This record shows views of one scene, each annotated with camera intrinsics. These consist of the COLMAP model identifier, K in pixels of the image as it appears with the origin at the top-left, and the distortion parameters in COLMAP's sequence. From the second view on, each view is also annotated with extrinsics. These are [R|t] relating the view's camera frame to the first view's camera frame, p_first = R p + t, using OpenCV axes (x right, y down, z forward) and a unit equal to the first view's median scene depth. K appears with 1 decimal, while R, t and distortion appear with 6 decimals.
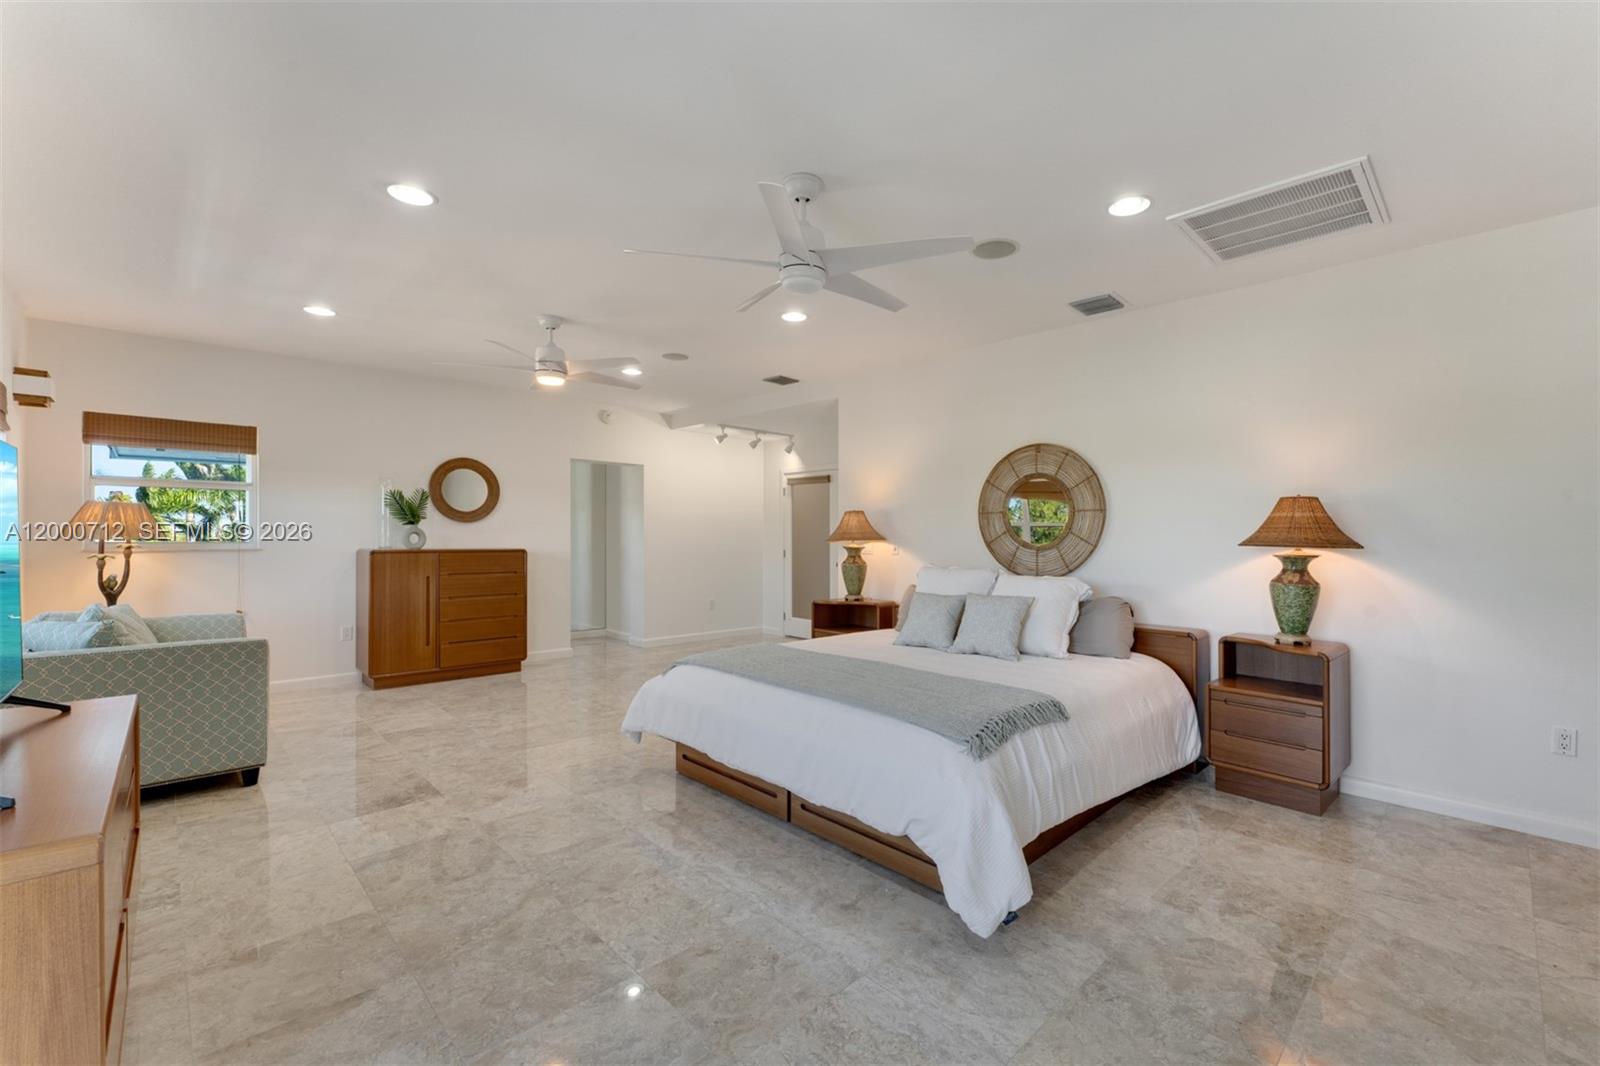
lens RADIAL K [[680.0, 0, 806.1], [0, 680.0, 534.4], [0, 0, 1]] dist [-0.002578, -0.000286]
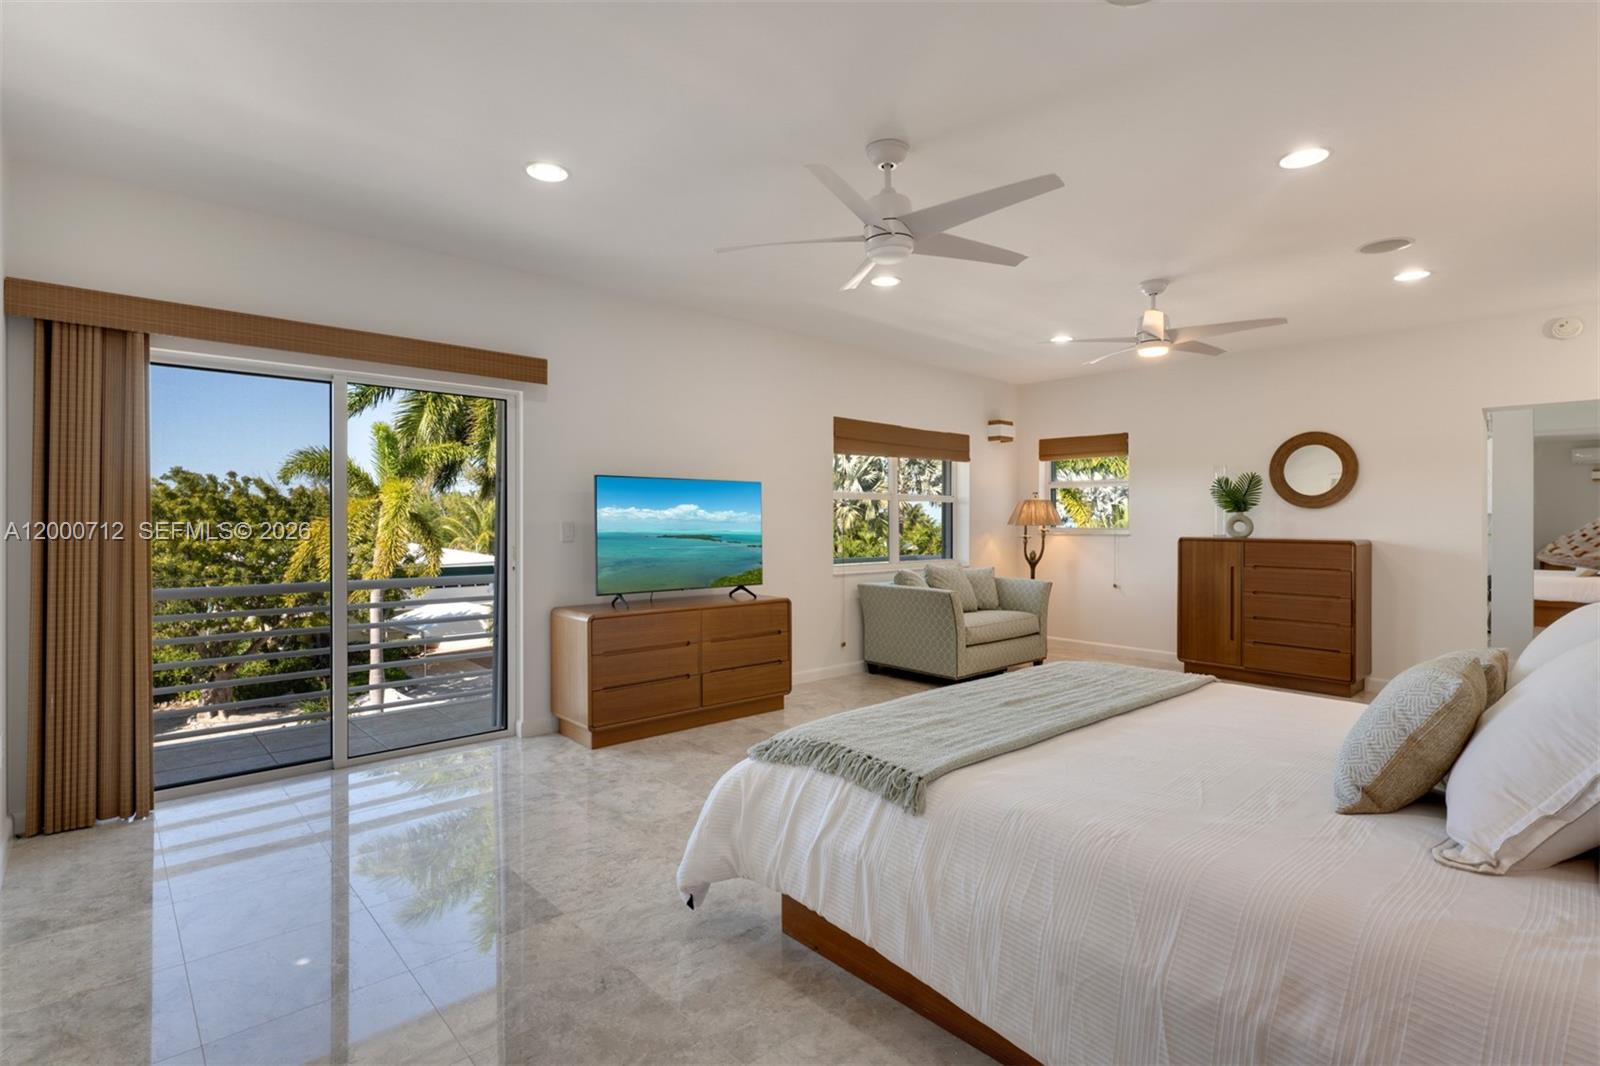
lens RADIAL K [[749.0, 0, 801.7], [0, 749.0, 531.1], [0, 0, 1]] dist [0.001725, 0.000191]
pose [[-0.022676, 0.008542, -0.999706, 0.629789], [-0.000624, 0.999963, 0.008559, 0.005380], [0.999743, 0.000818, -0.022670, 0.538725]]
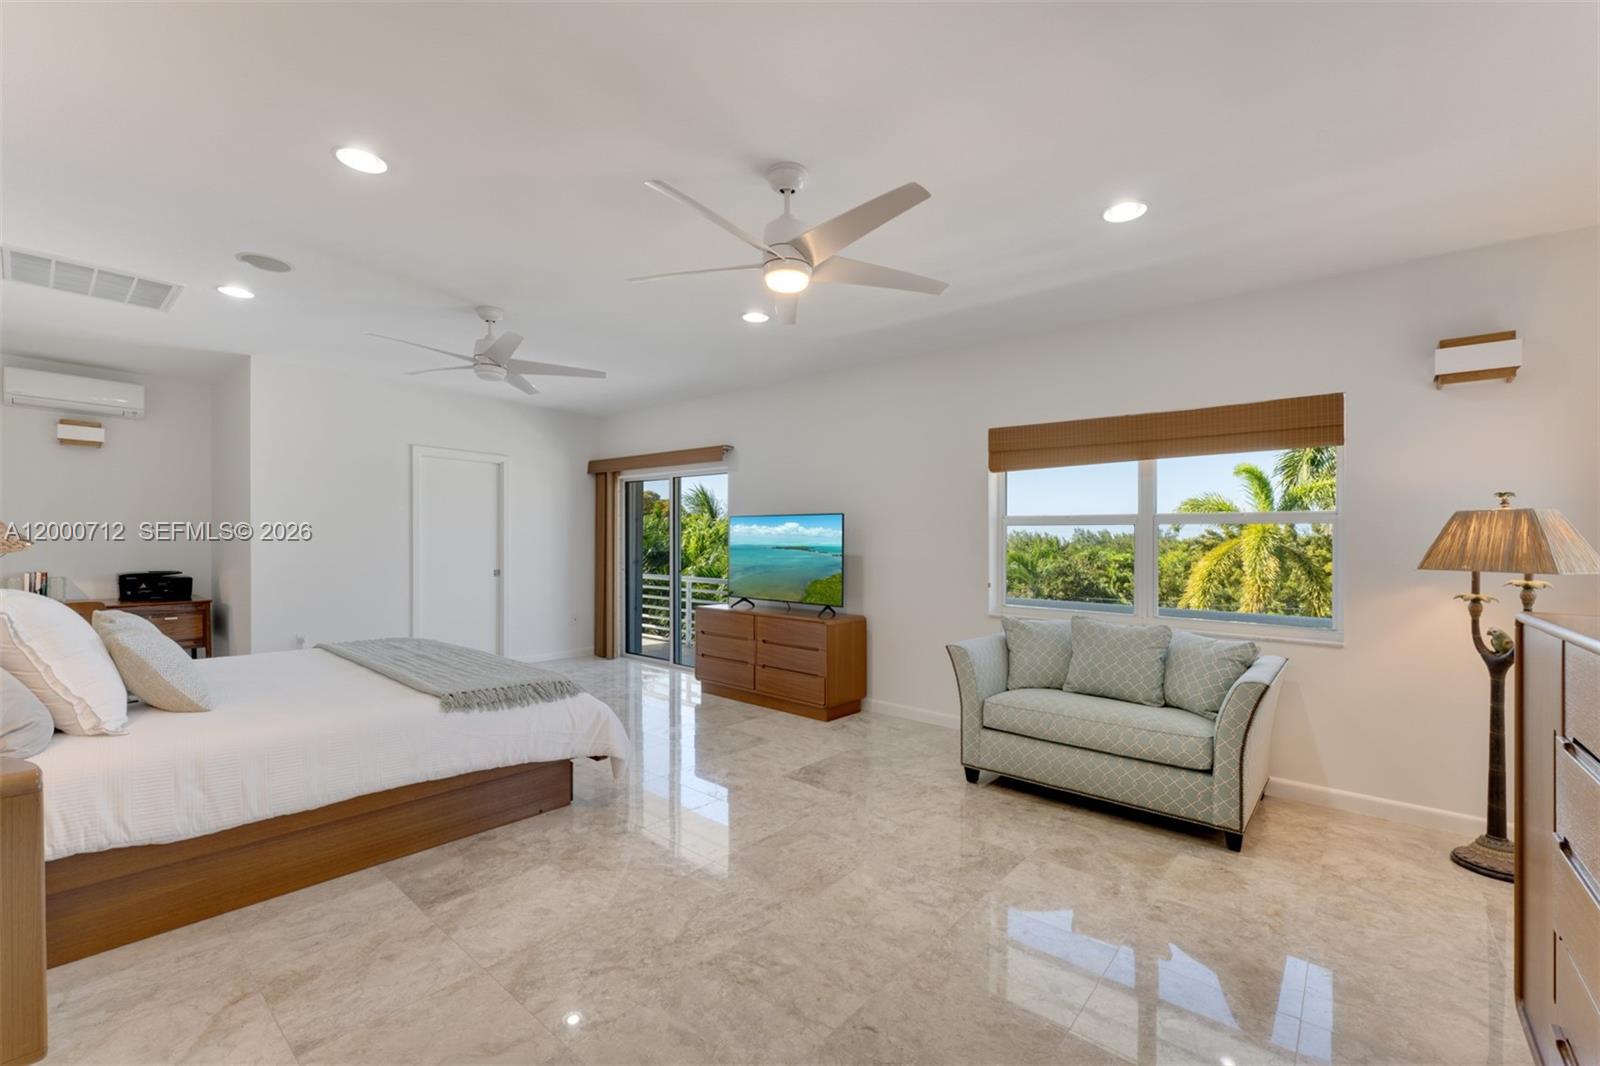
lens RADIAL K [[680.0, 0, 793.0], [0, 680.0, 543.6], [0, 0, 1]] dist [-0.002578, -0.000286]
pose [[-0.993890, -0.017367, -0.109000, -0.306800], [-0.017369, 0.999849, -0.000938, -0.007452], [0.109000, 0.000961, -0.994041, 1.572157]]
